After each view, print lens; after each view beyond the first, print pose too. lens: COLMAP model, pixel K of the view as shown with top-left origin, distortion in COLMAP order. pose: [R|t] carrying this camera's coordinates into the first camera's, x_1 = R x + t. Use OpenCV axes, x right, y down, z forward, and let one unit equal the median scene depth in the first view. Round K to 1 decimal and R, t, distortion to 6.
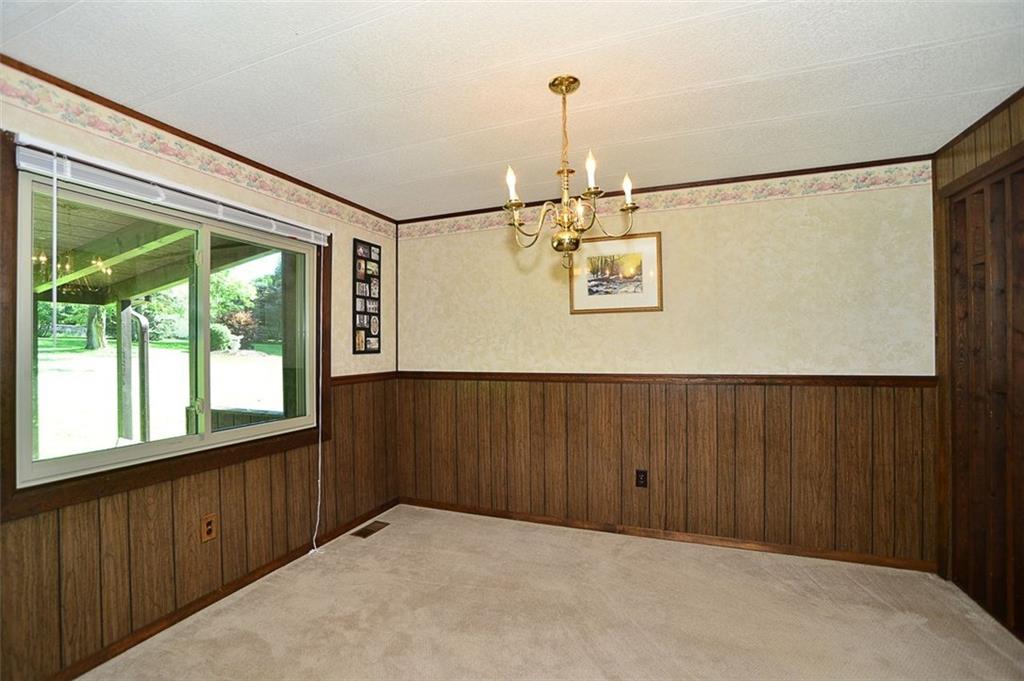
lens RADIAL K [[443.8, 0, 515.2], [0, 443.8, 344.7], [0, 0, 1]] dist [-0.053060, 0.019251]
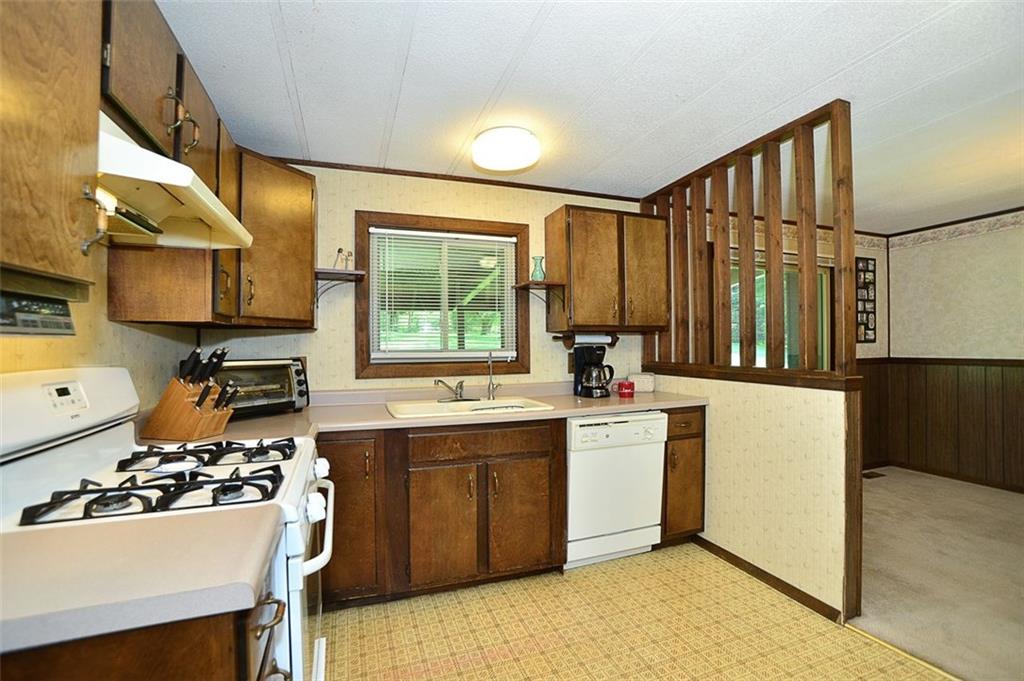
lens RADIAL K [[443.8, 0, 515.2], [0, 443.8, 344.7], [0, 0, 1]] dist [-0.053060, 0.019251]
pose [[0.661066, 0.001748, -0.750326, -0.058676], [0.007991, 0.999924, 0.009370, 0.005719], [0.750286, -0.012190, 0.661001, -0.621393]]
